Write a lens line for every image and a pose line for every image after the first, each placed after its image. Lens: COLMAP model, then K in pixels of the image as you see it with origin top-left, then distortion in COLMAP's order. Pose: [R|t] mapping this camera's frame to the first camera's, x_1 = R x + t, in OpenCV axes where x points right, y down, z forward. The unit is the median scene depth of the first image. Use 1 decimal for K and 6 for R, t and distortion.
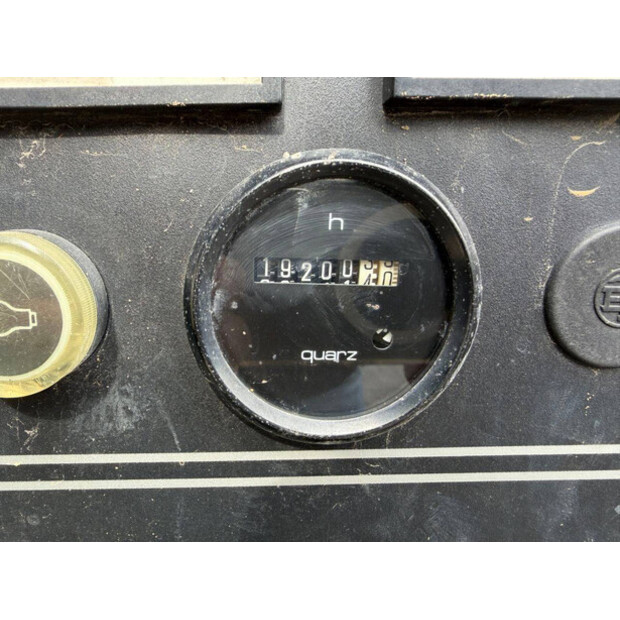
lens RADIAL K [[472.2, 0, 307.2], [0, 472.2, 312.4], [0, 0, 1]] dist [0.026544, -0.027070]
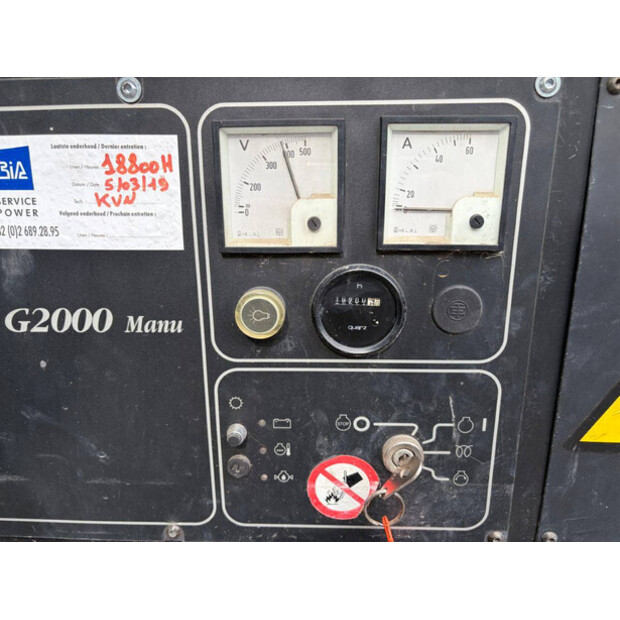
lens RADIAL K [[472.2, 0, 311.2], [0, 472.2, 311.0], [0, 0, 1]] dist [0.026544, -0.027070]
pose [[0.990878, 0.014686, -0.133956, 0.155055], [-0.001848, 0.995431, 0.095462, -0.305548], [0.134746, -0.094344, 0.986379, -2.018014]]
